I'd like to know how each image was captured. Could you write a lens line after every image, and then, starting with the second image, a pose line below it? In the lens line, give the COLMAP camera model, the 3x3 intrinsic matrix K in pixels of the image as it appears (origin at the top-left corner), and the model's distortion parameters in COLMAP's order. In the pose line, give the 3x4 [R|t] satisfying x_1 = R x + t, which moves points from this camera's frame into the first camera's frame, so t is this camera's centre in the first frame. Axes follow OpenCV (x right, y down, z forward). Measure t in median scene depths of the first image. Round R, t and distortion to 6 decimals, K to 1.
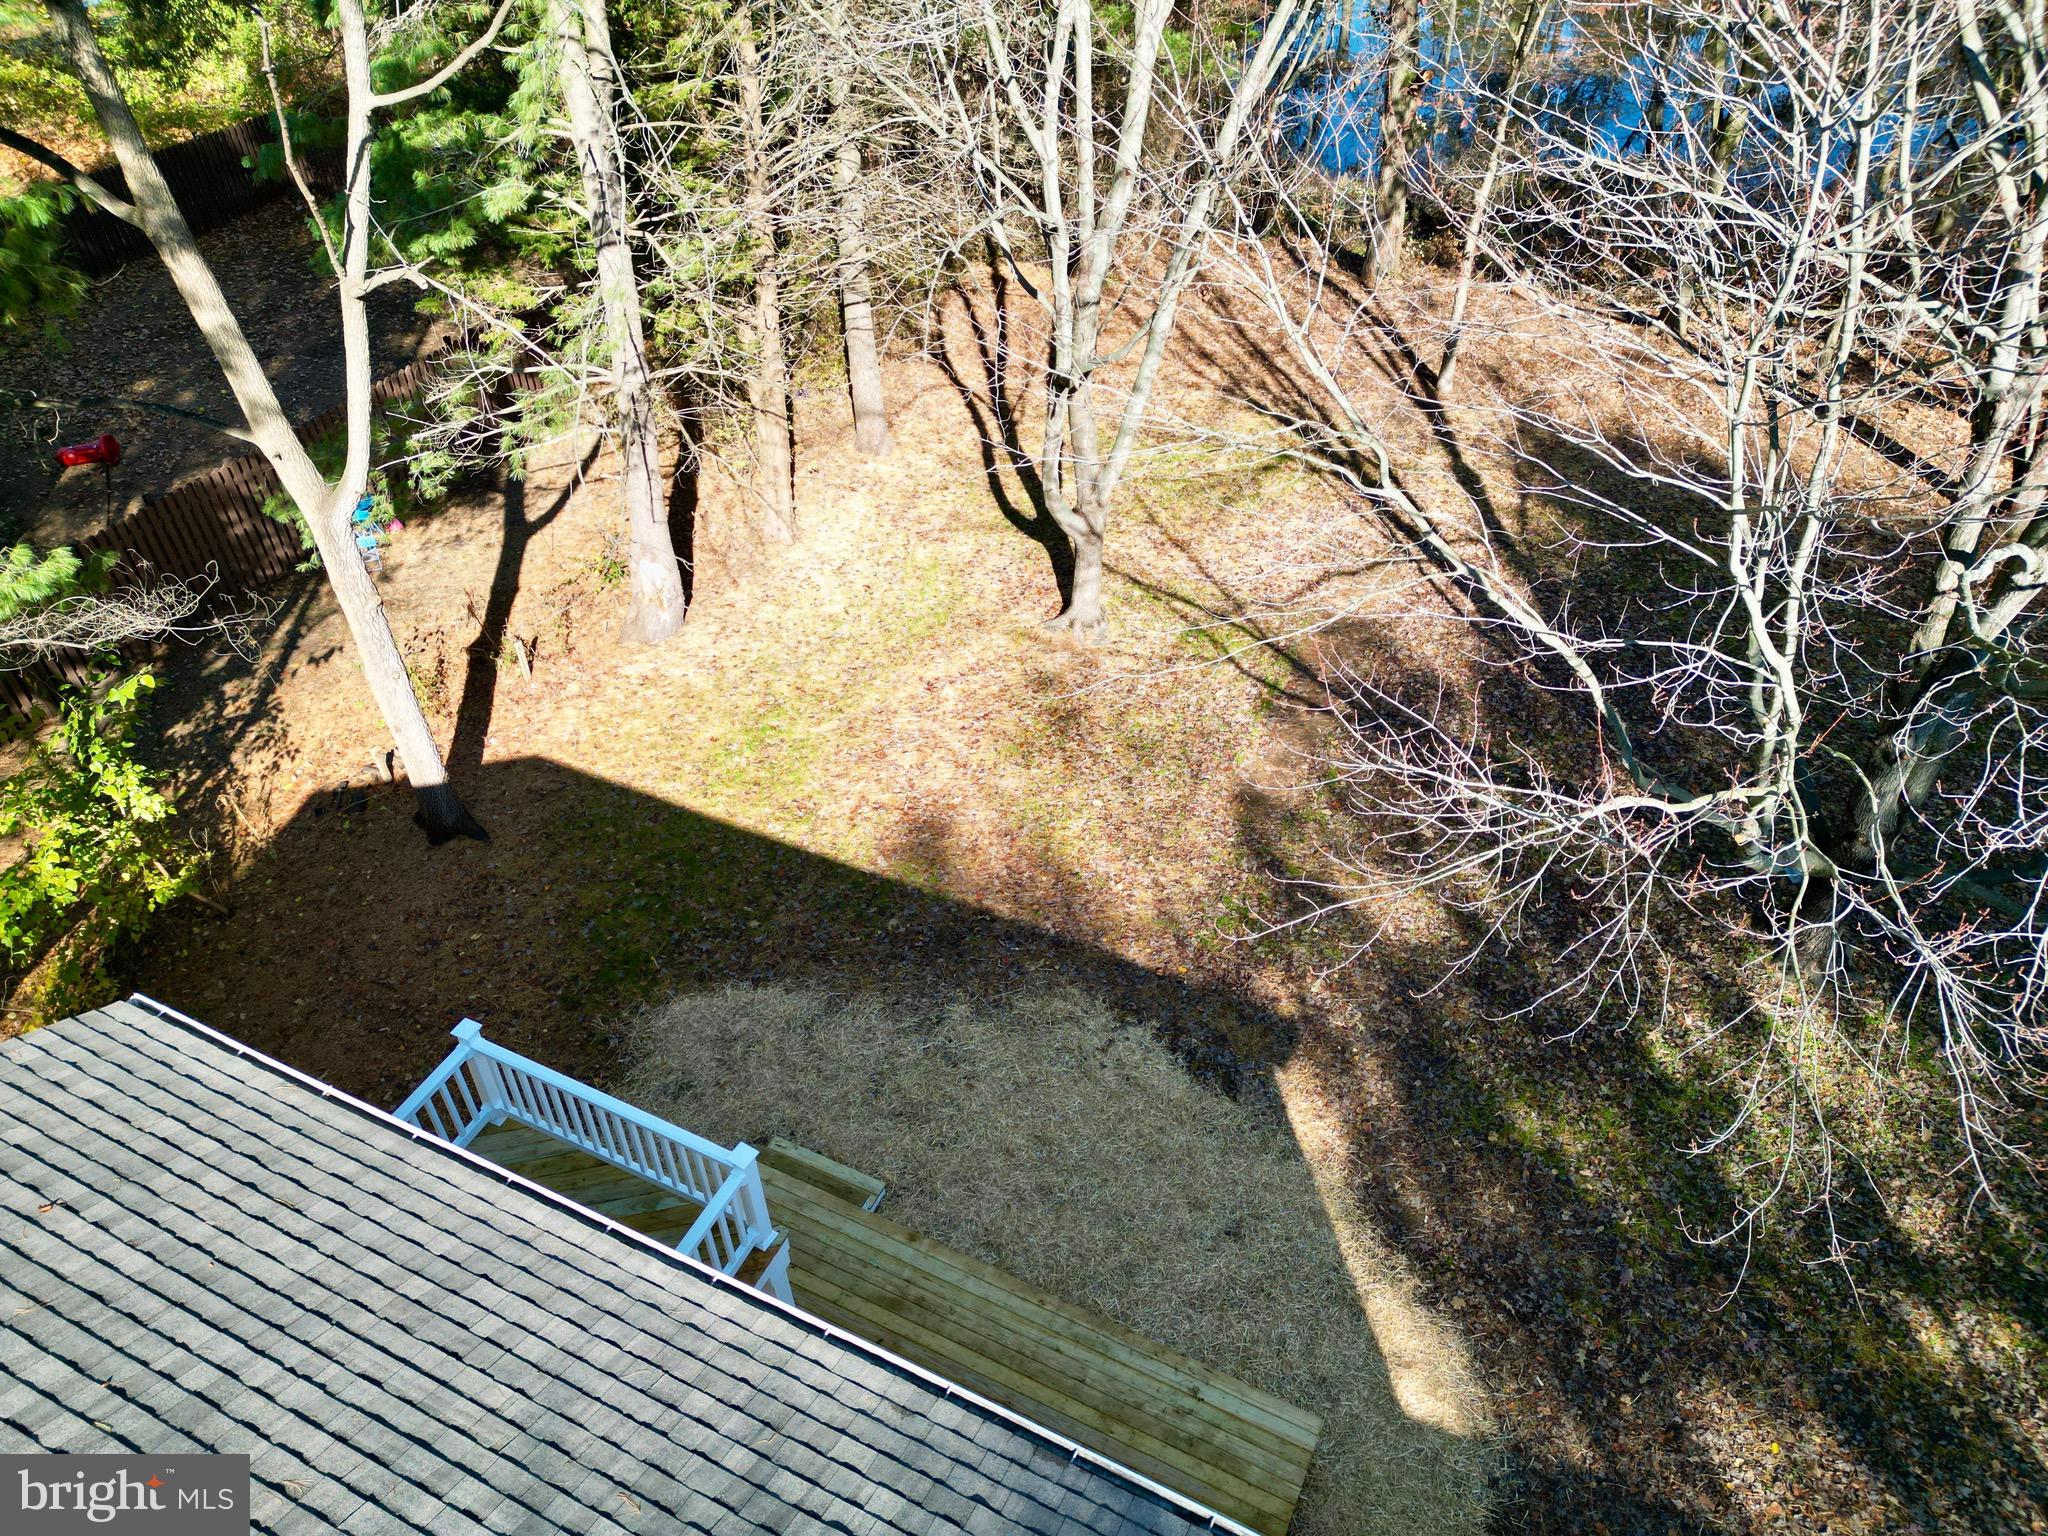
lens RADIAL K [[1431.9, 0, 1036.9], [0, 1431.9, 757.8], [0, 0, 1]] dist [0.073434, -0.069079]
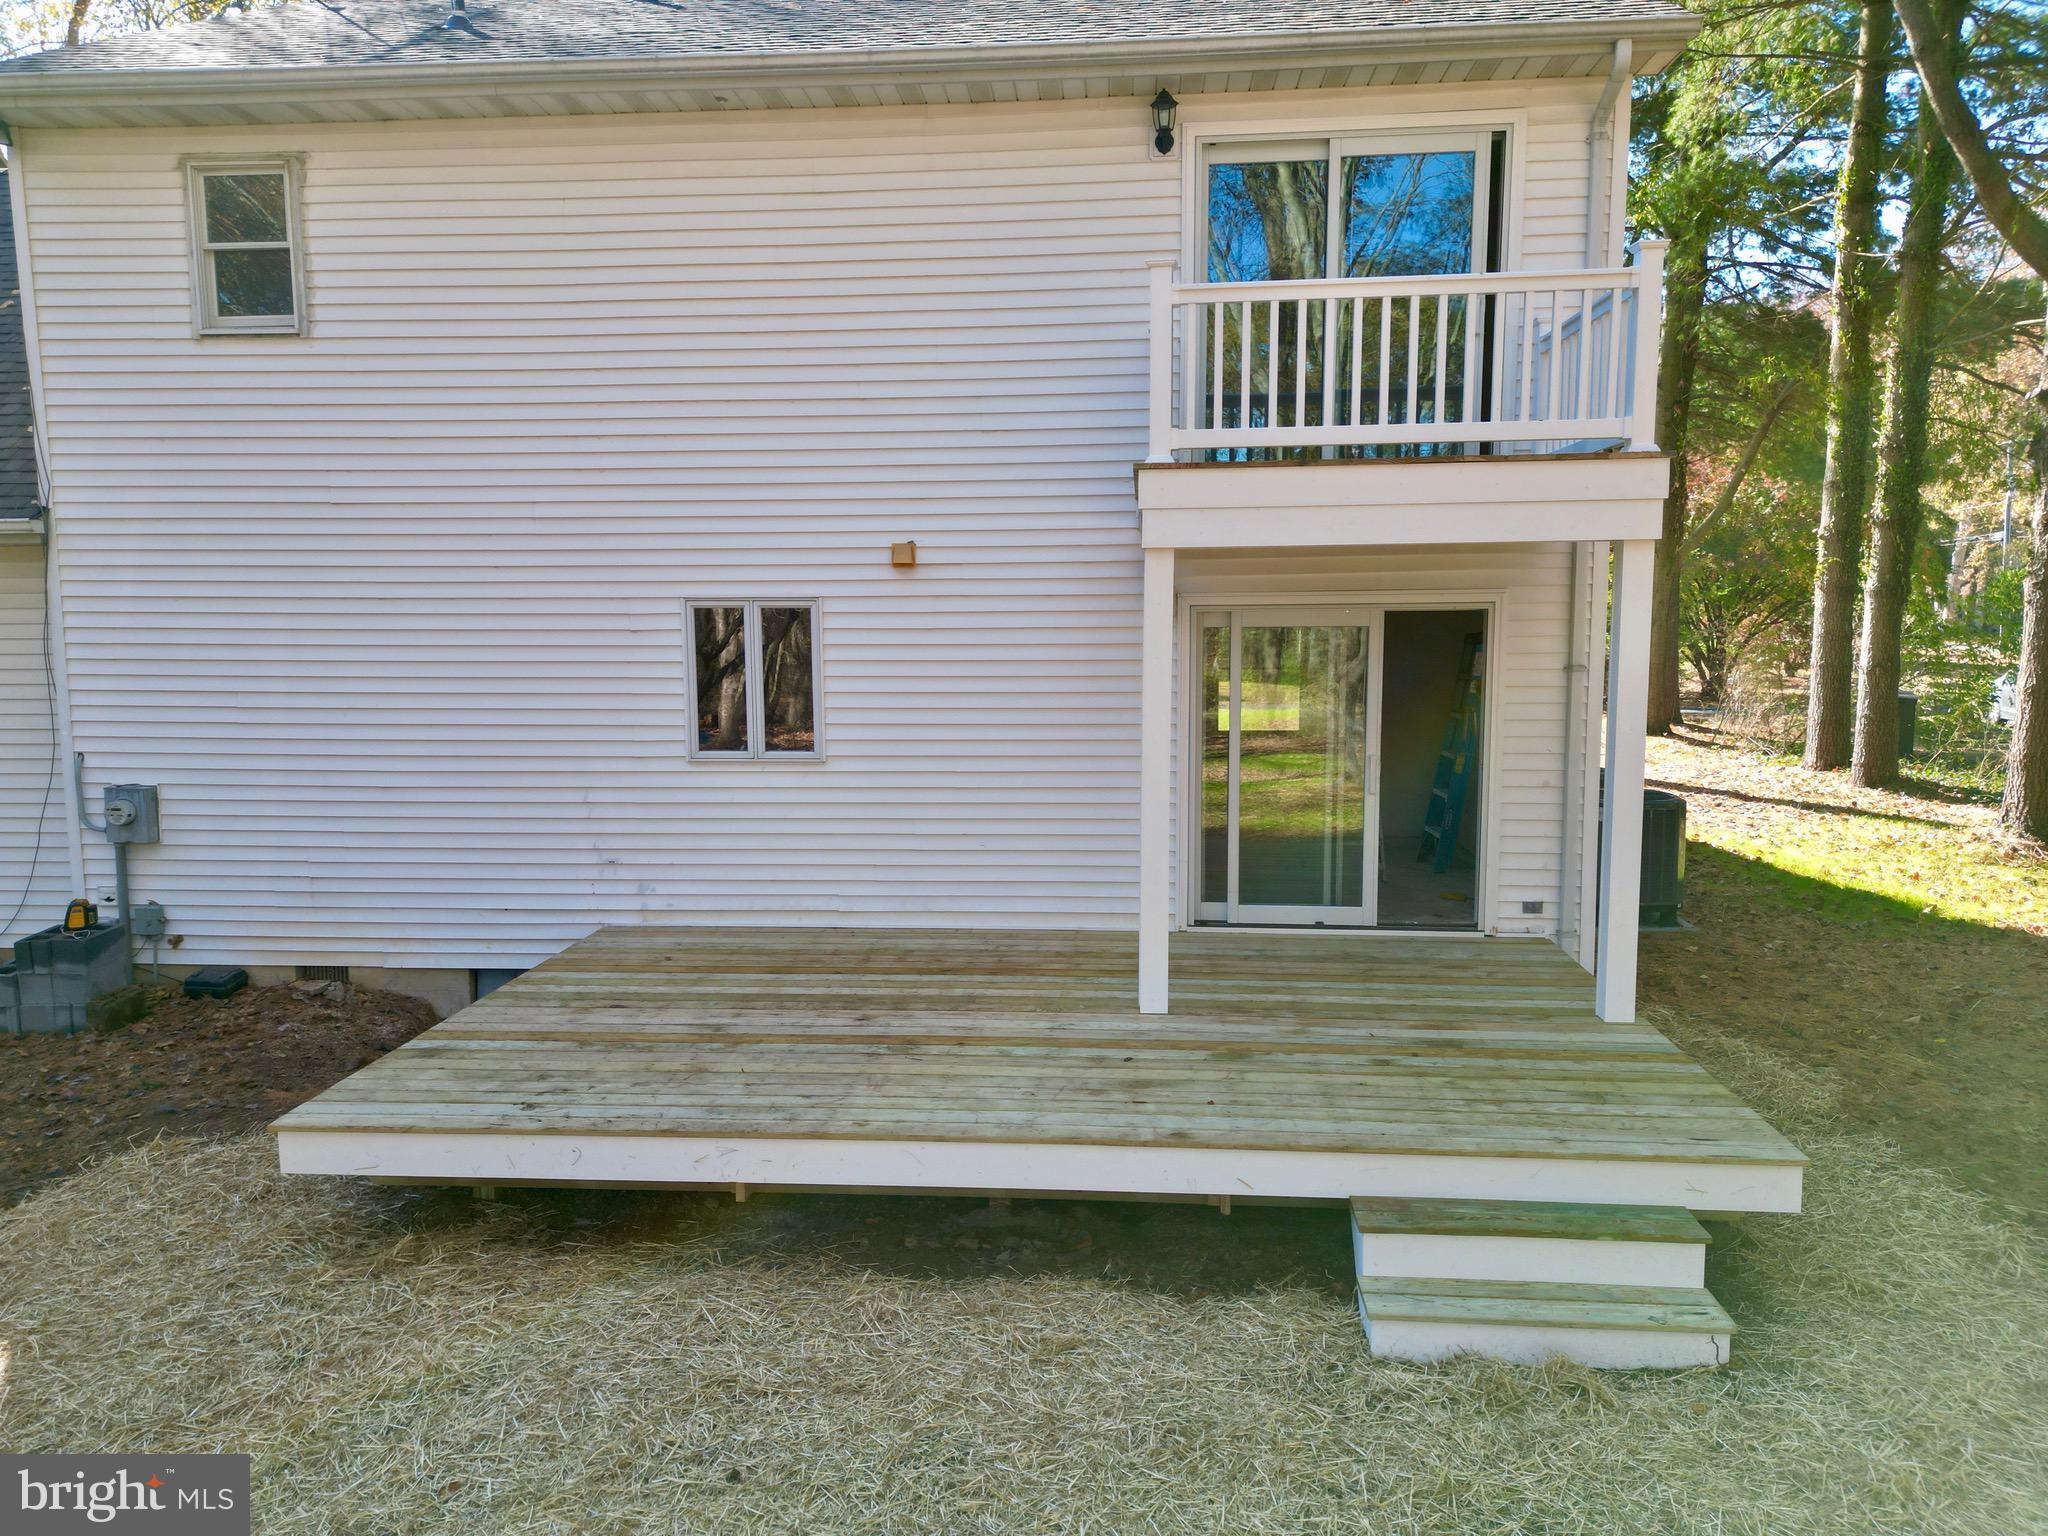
lens RADIAL K [[1431.9, 0, 1025.4], [0, 1431.9, 757.3], [0, 0, 1]] dist [0.073434, -0.069079]
pose [[-0.934271, 0.047459, -0.353392, 0.088574], [-0.225435, 0.689258, 0.688551, -0.036048], [0.276256, 0.722960, -0.633255, 0.947023]]
